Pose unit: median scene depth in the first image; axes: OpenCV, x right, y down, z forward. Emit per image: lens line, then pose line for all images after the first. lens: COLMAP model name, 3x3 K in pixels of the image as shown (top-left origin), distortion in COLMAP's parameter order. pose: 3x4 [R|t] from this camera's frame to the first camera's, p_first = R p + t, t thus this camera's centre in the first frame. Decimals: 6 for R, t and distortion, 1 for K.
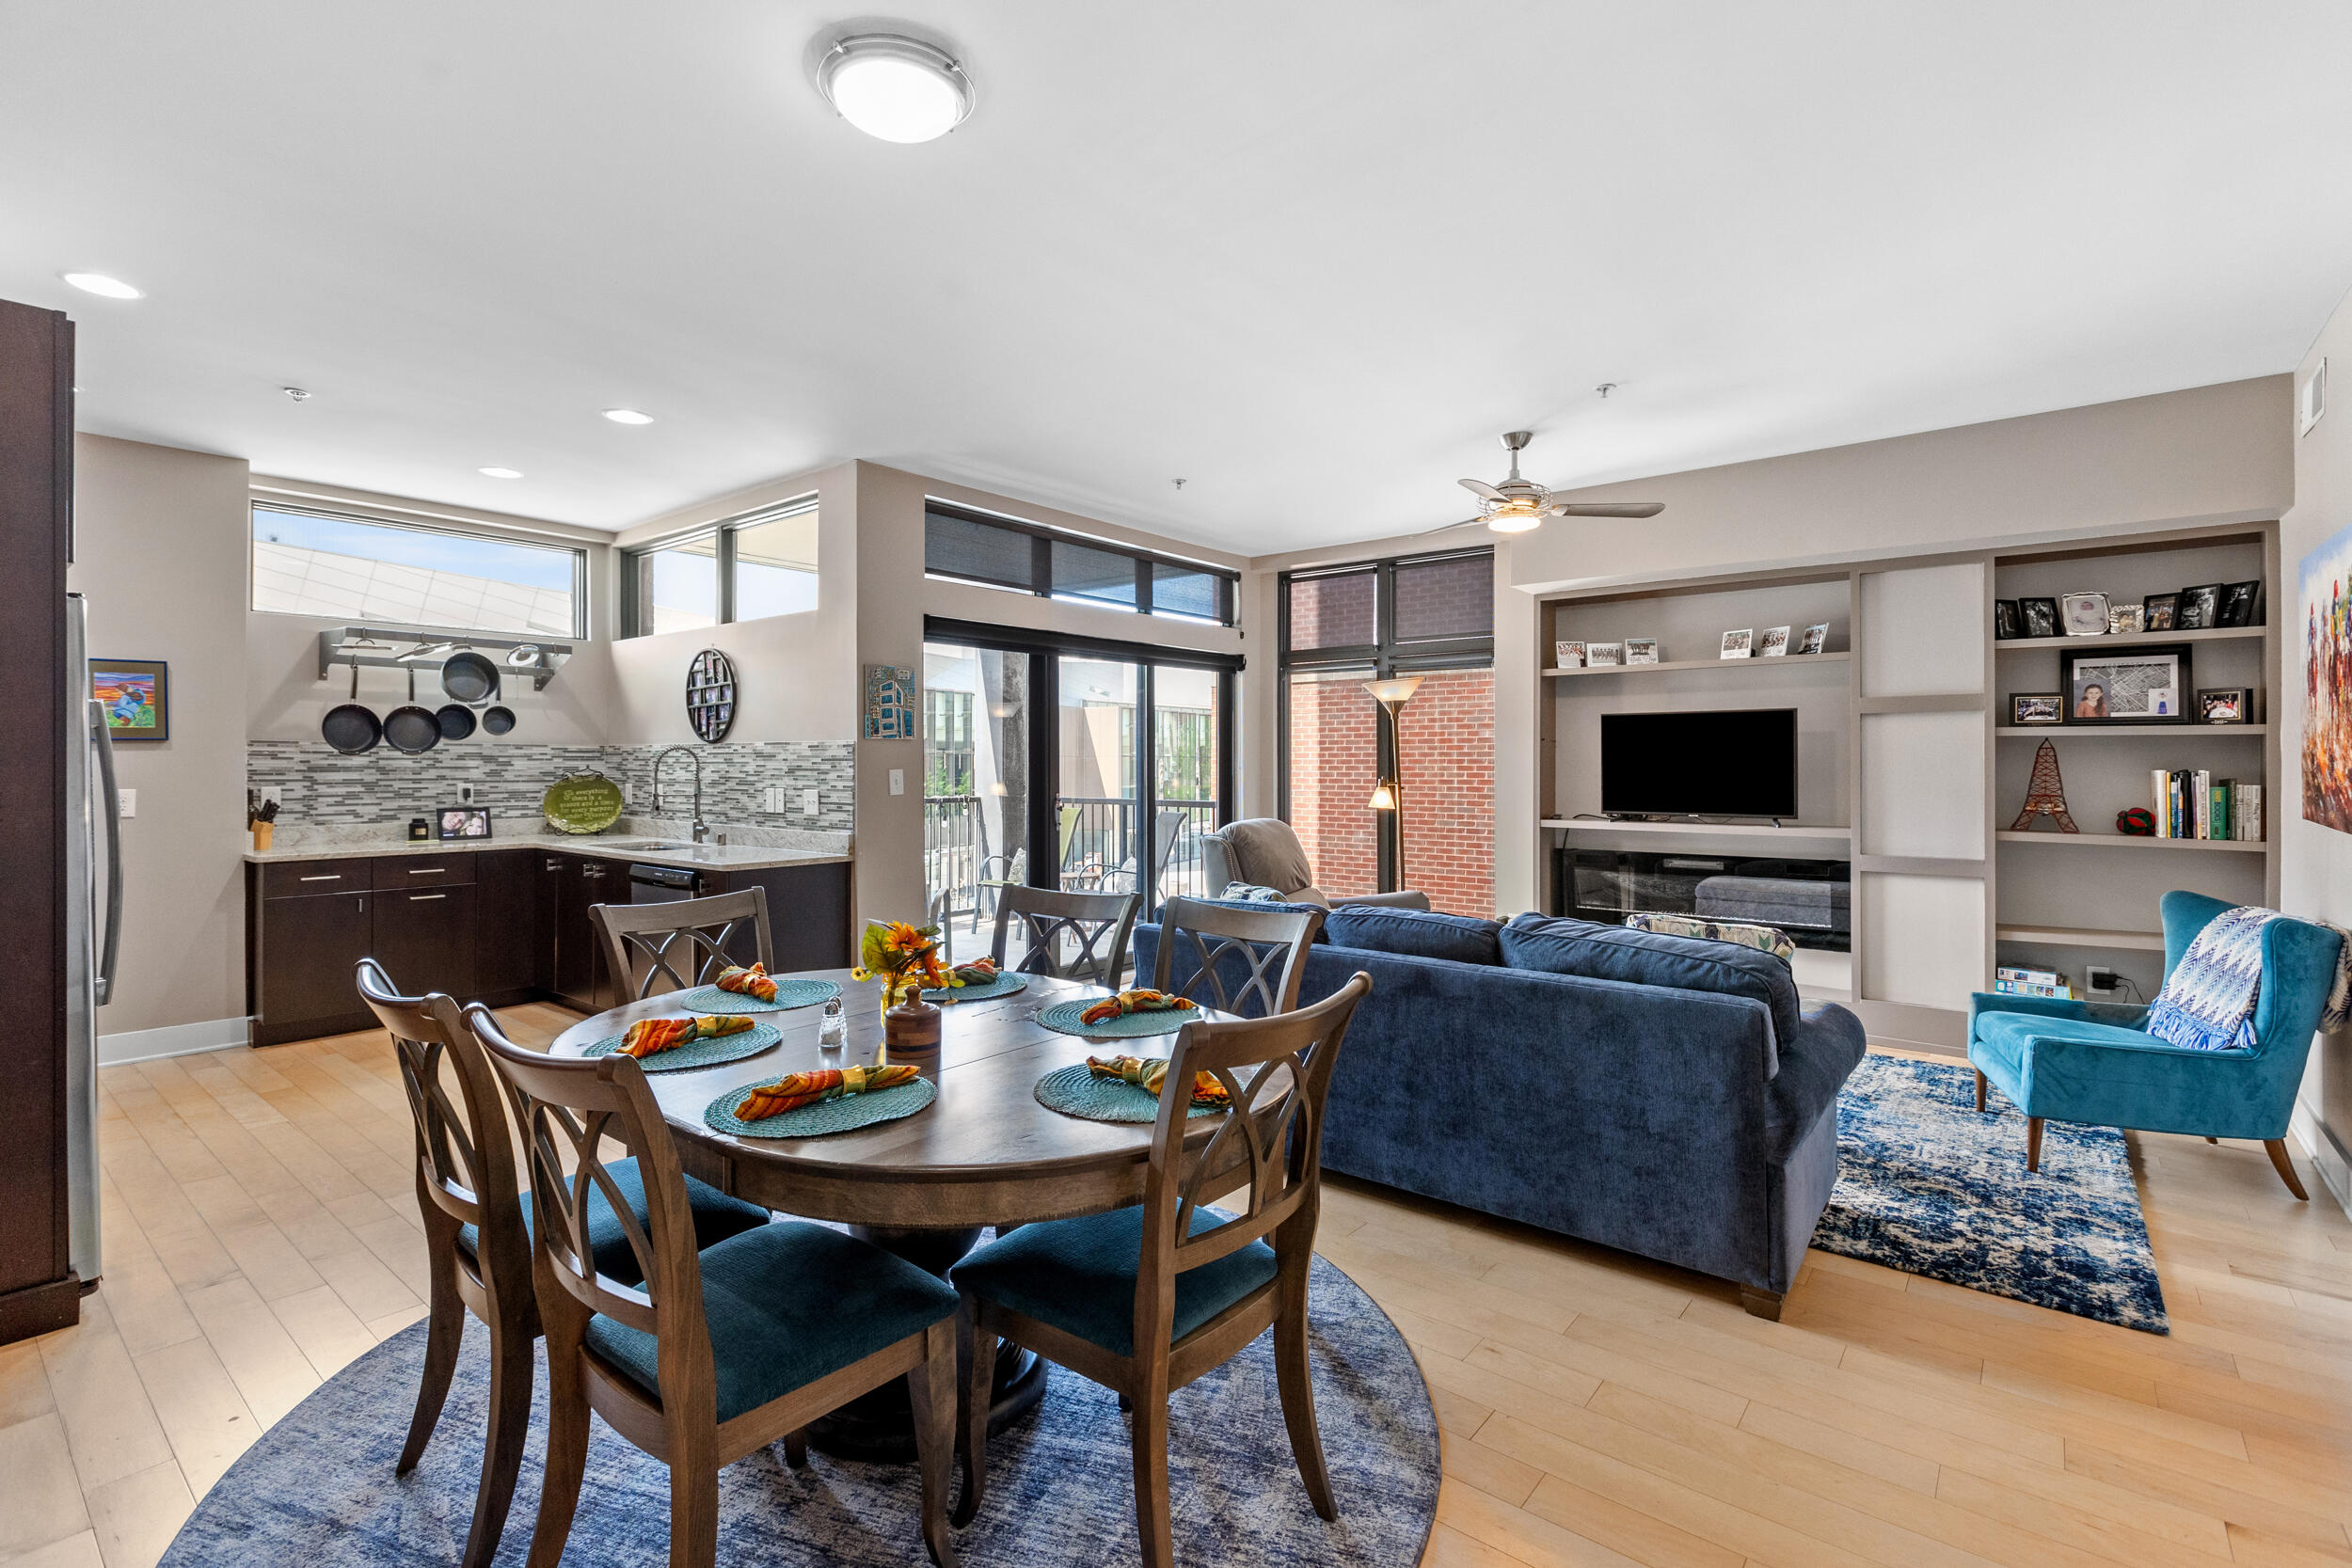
lens RADIAL K [[1061.3, 0, 1182.3], [0, 1061.3, 759.0], [0, 0, 1]] dist [0.003719, -0.000524]
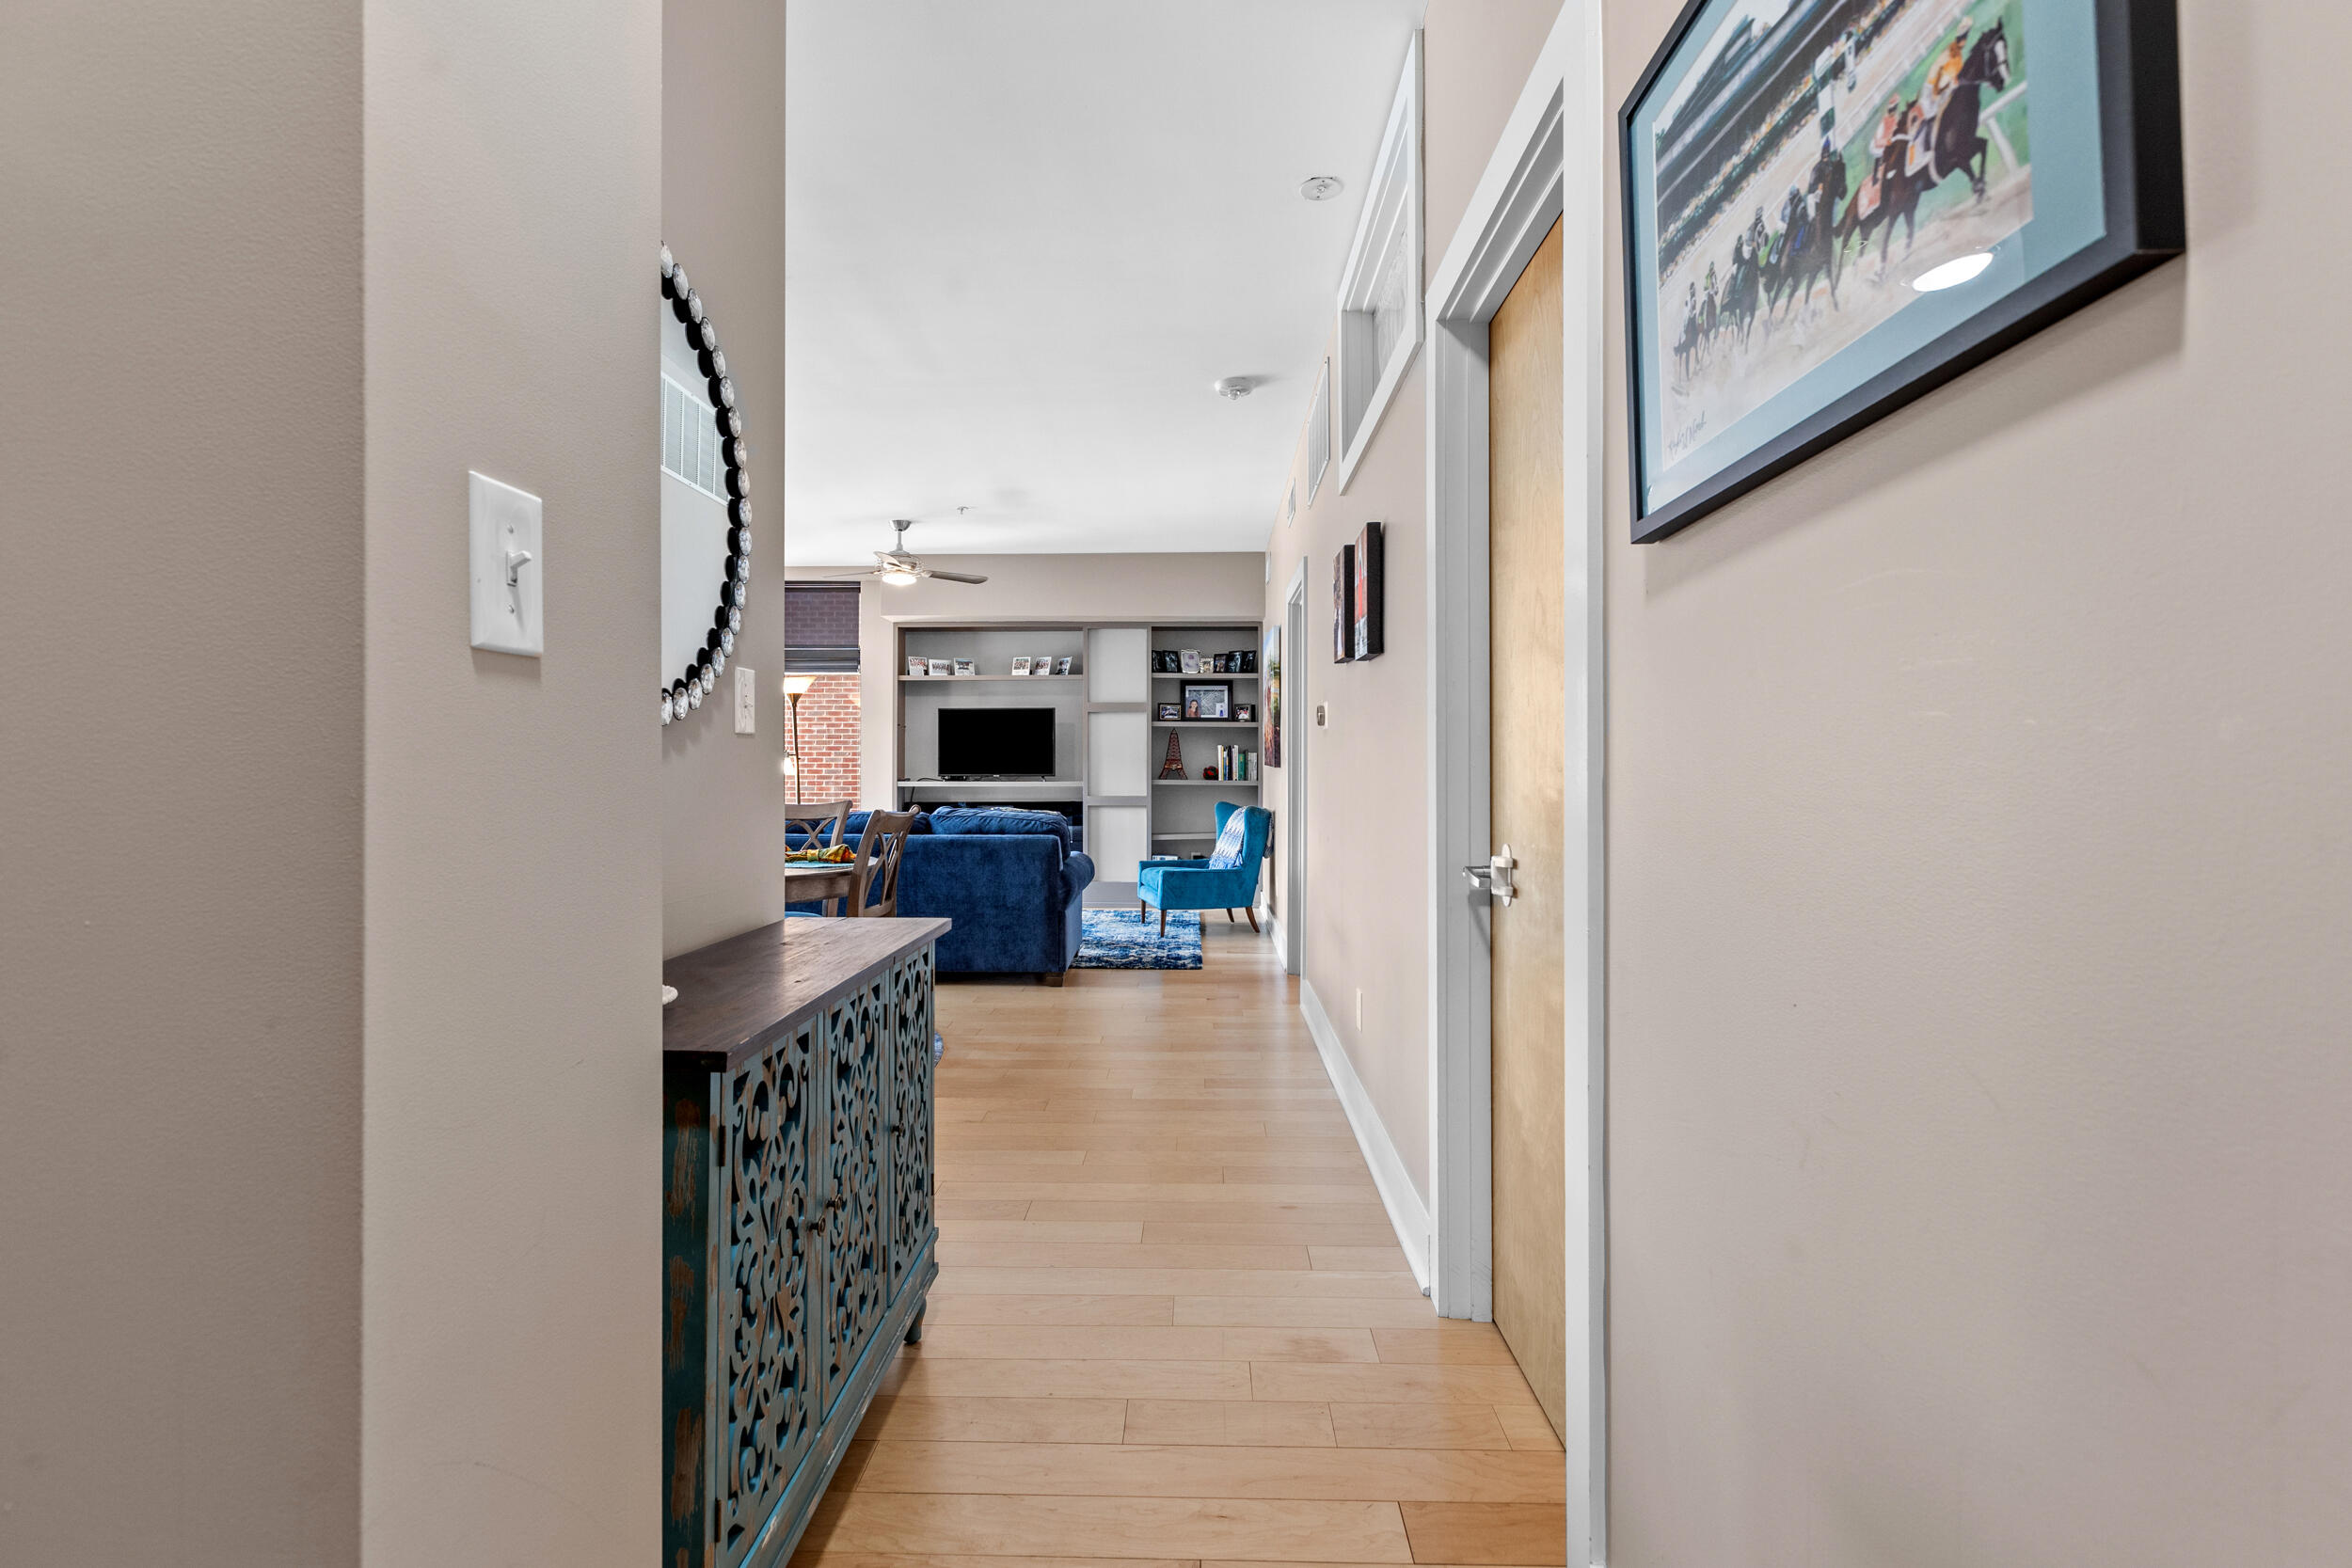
lens RADIAL K [[1061.3, 0, 1169.0], [0, 1061.3, 771.5], [0, 0, 1]] dist [0.003719, -0.000524]
pose [[0.792363, -0.001331, 0.610049, -0.314081], [-0.002663, 0.999981, 0.005639, 0.045898], [-0.610045, -0.006093, 0.792344, -0.450987]]
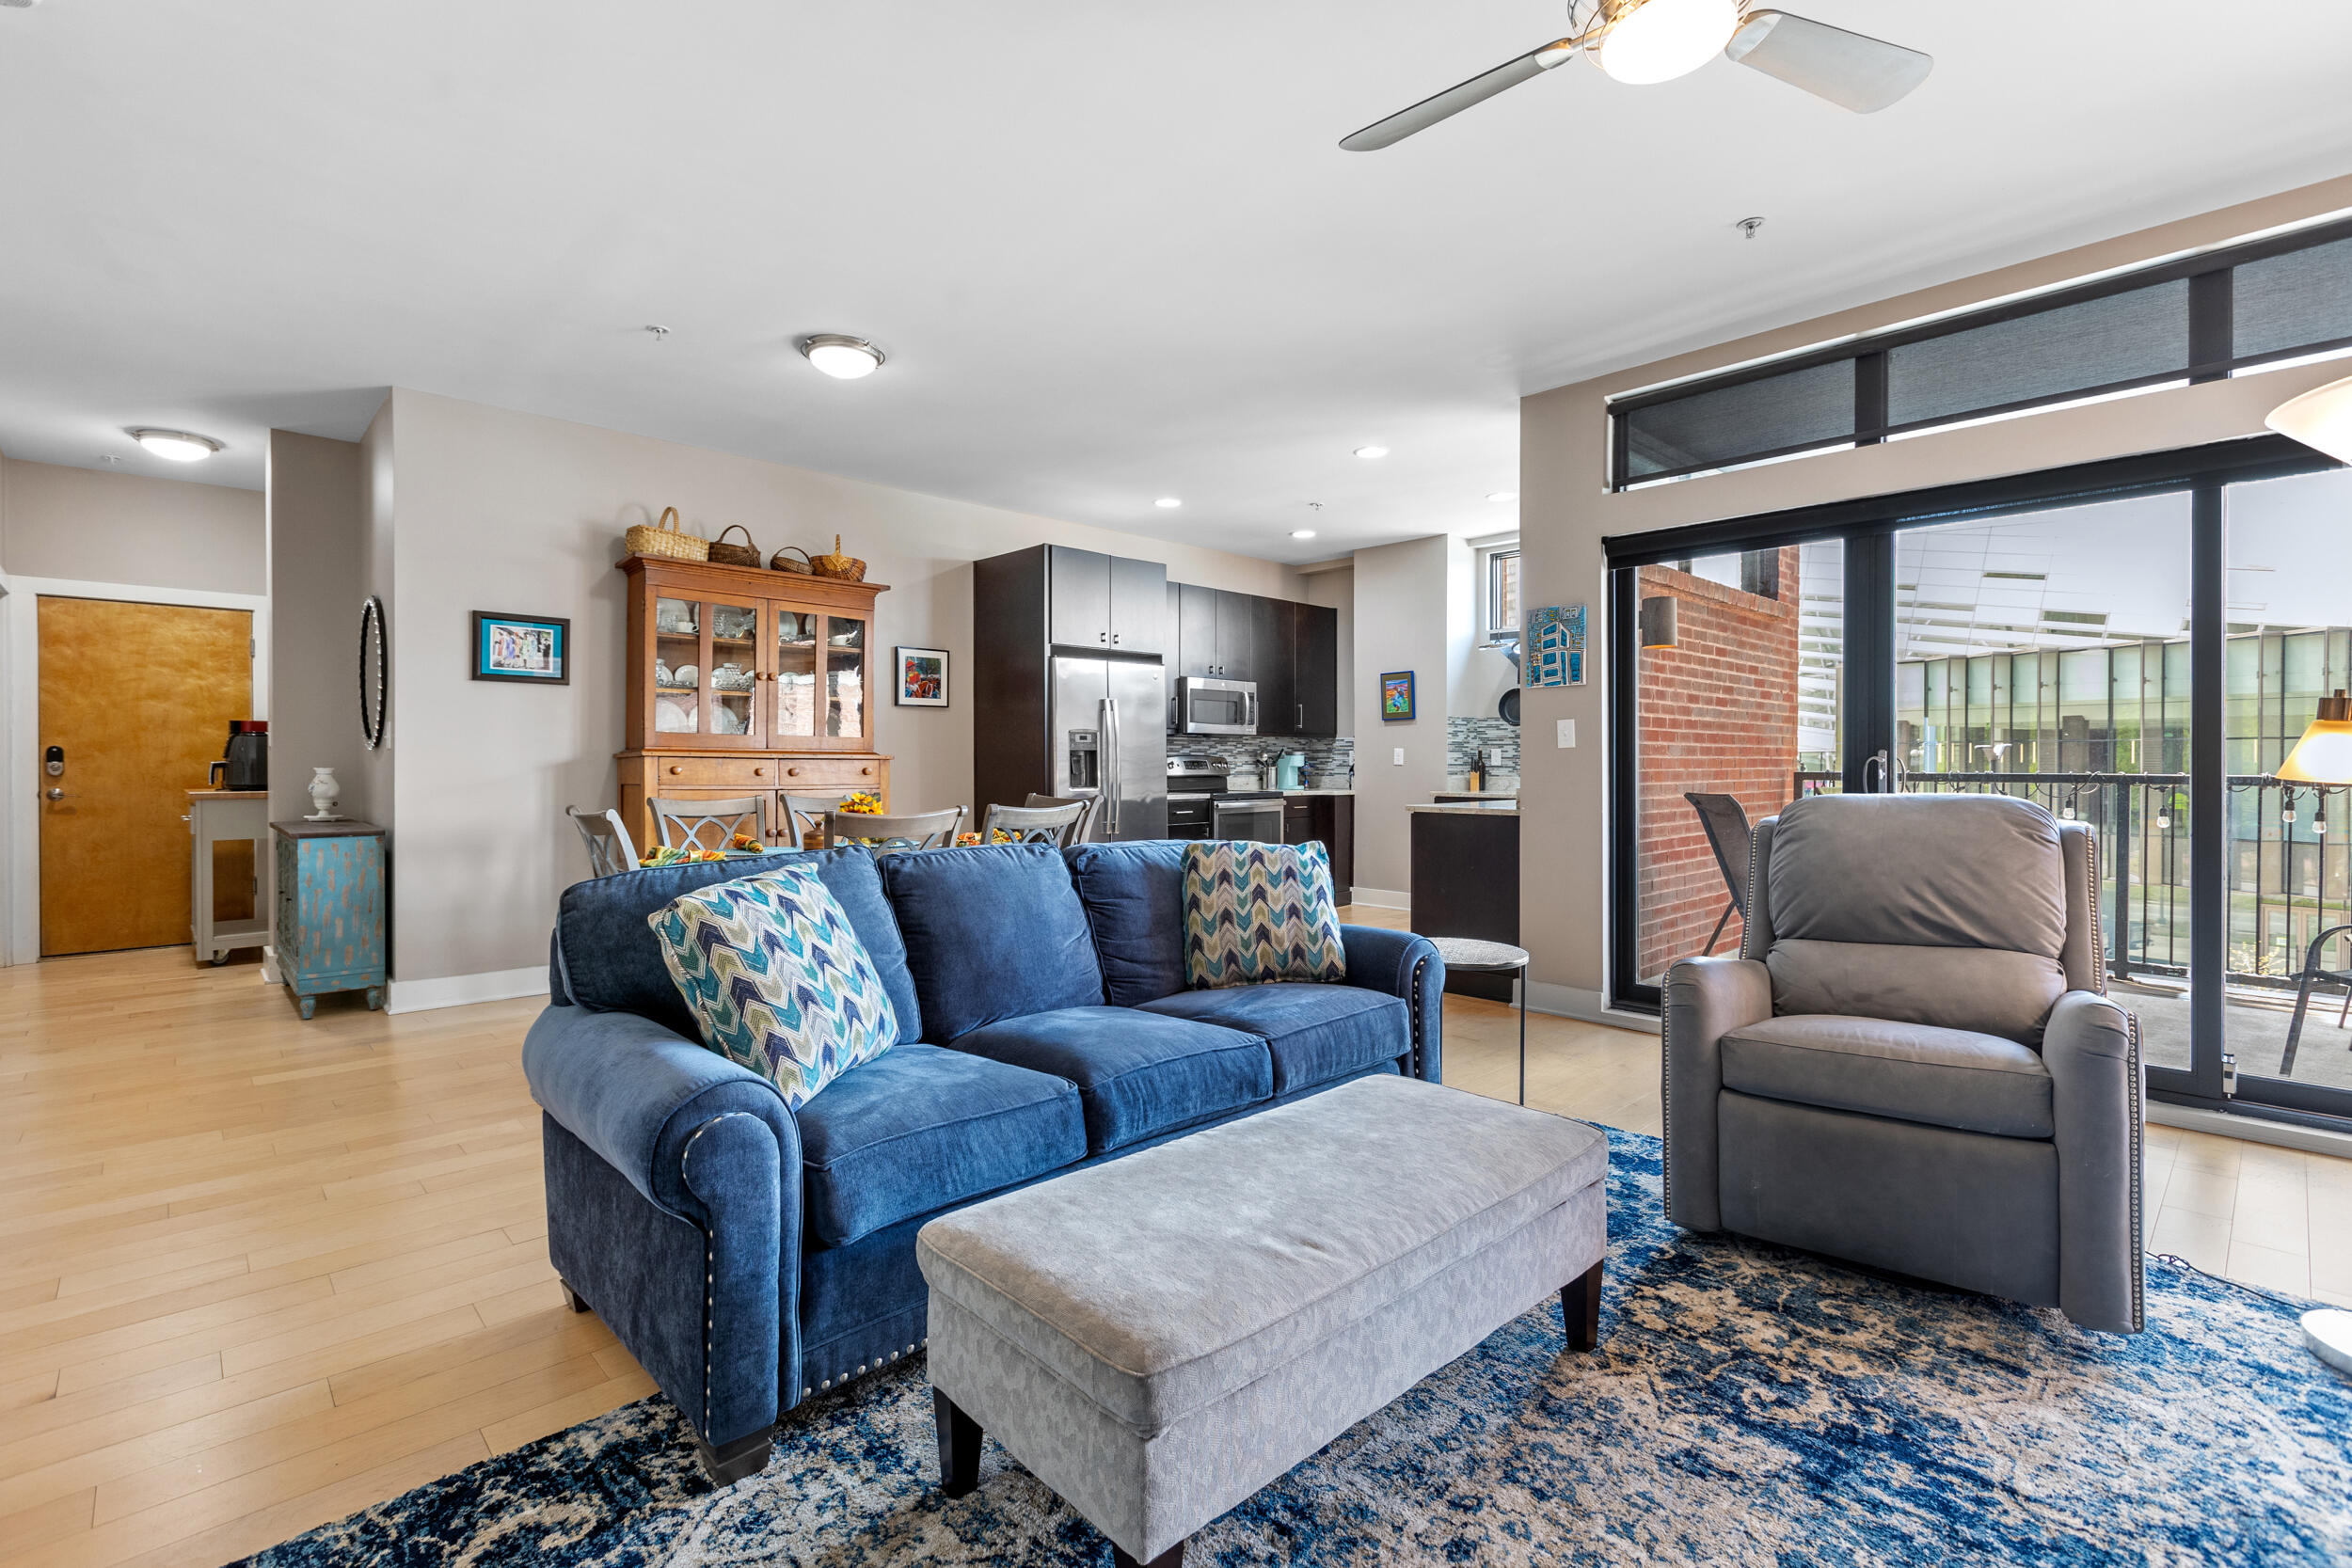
lens RADIAL K [[1061.3, 0, 1184.2], [0, 1061.3, 765.7], [0, 0, 1]] dist [0.003719, -0.000524]
pose [[-0.131210, 0.008265, -0.991320, 0.681220], [0.006548, 0.999951, 0.007470, 0.041042], [0.991333, -0.005511, -0.131258, 0.810995]]
